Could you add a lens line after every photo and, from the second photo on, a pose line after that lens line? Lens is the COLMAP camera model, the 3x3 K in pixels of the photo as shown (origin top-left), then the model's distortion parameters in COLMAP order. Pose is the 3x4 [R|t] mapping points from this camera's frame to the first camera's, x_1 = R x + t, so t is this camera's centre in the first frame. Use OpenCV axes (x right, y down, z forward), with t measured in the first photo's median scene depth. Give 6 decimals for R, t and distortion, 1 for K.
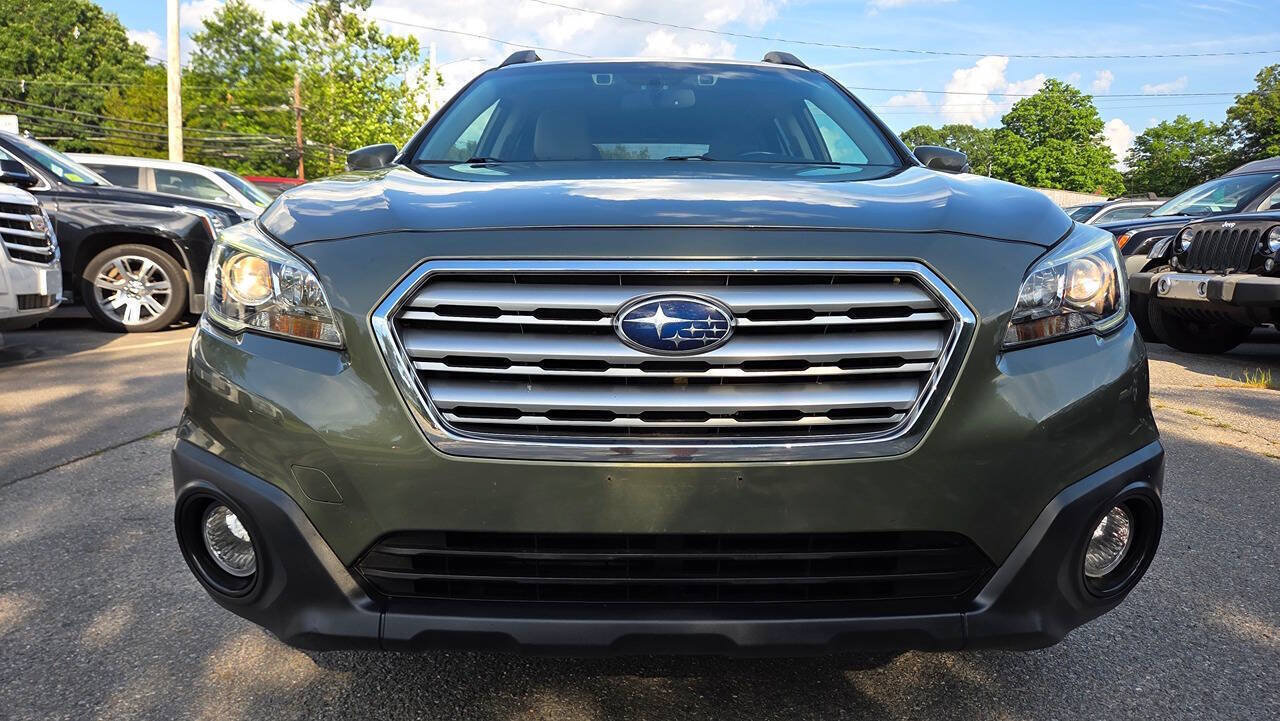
lens RADIAL K [[860.2, 0, 640.0], [0, 860.2, 360.5], [0, 0, 1]] dist [0.070738, -0.066983]
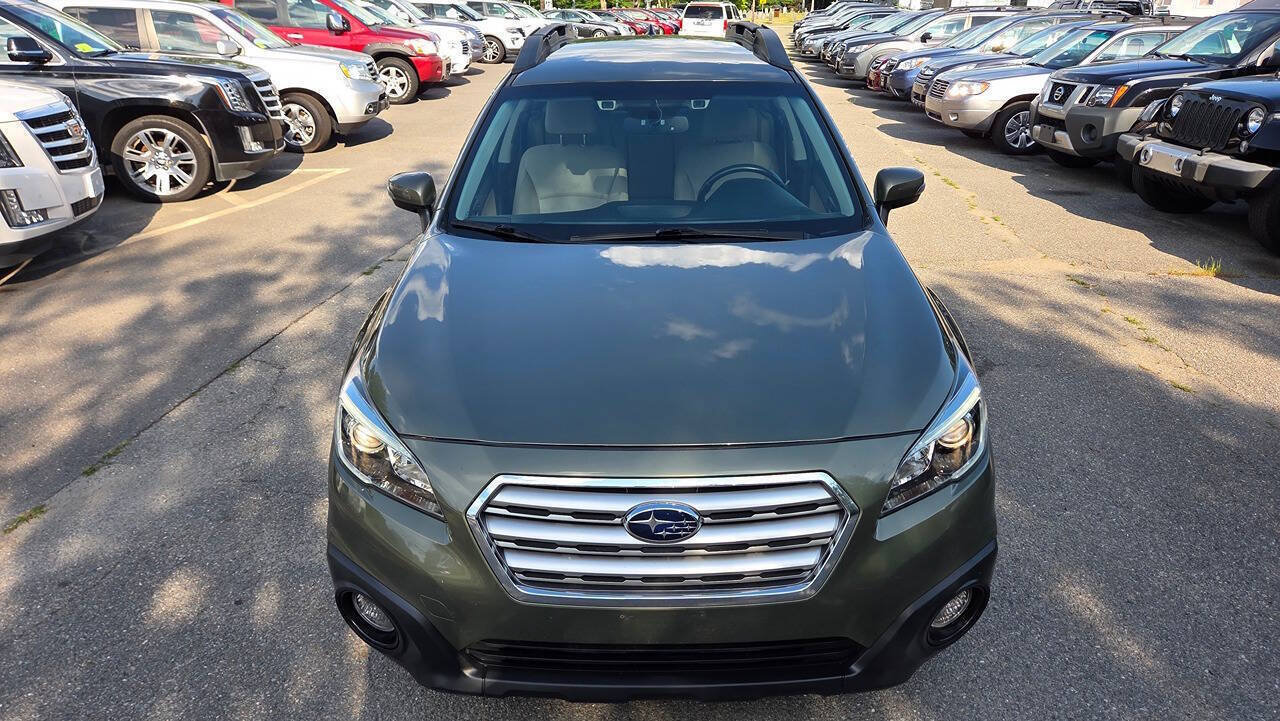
lens RADIAL K [[860.2, 0, 640.0], [0, 860.2, 360.5], [0, 0, 1]] dist [0.070738, -0.066983]
pose [[0.999893, -0.010323, -0.010363, 0.003921], [0.012719, 0.963480, 0.267480, -0.153934], [0.007223, -0.267583, 0.963508, -0.085214]]
